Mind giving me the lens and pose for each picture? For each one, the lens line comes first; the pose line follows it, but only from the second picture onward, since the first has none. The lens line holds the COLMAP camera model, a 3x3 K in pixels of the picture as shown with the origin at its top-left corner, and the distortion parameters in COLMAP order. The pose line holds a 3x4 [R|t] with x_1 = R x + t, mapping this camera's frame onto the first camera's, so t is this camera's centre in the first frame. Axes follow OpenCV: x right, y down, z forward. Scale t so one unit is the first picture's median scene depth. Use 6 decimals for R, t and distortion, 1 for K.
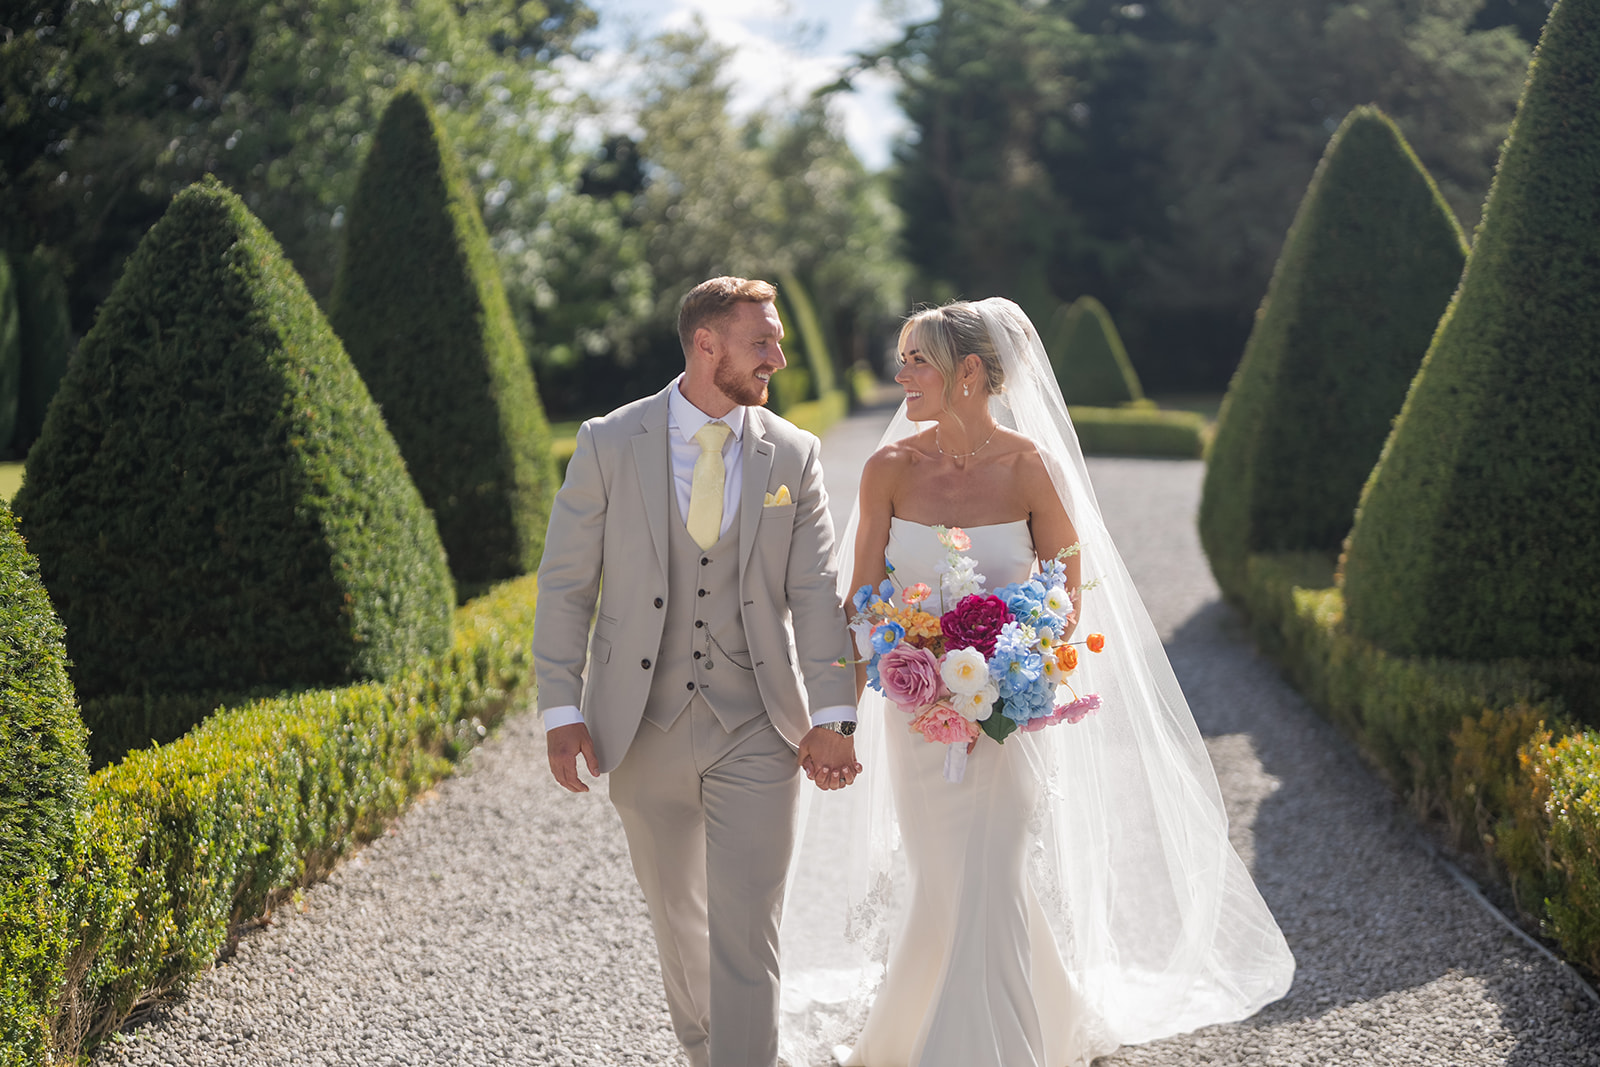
lens RADIAL K [[2269.0, 0, 800.0], [0, 2269.0, 533.5], [0, 0, 1]] dist [0.022940, 0.039404]
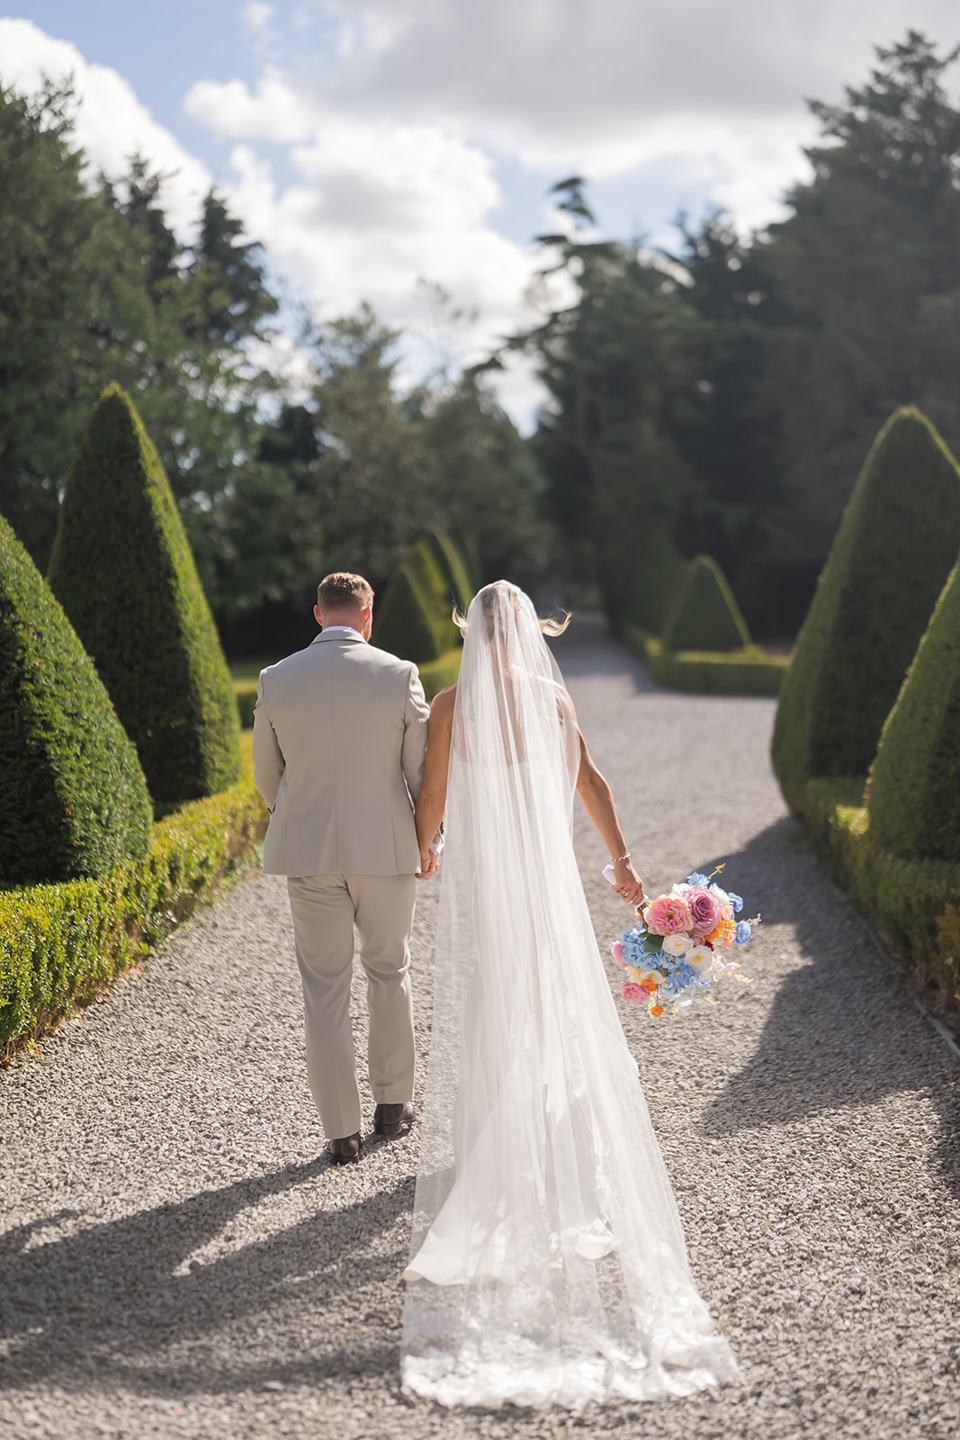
lens RADIAL K [[2111.6, 0, 476.9], [0, 2111.6, 750.6], [0, 0, 1]] dist [-0.001612, 0.051017]
pose [[0.999994, 0.000259, 0.003595, 0.021302], [-0.000239, 0.999985, -0.005506, 0.000868], [-0.003597, 0.005506, 0.999978, -0.158576]]
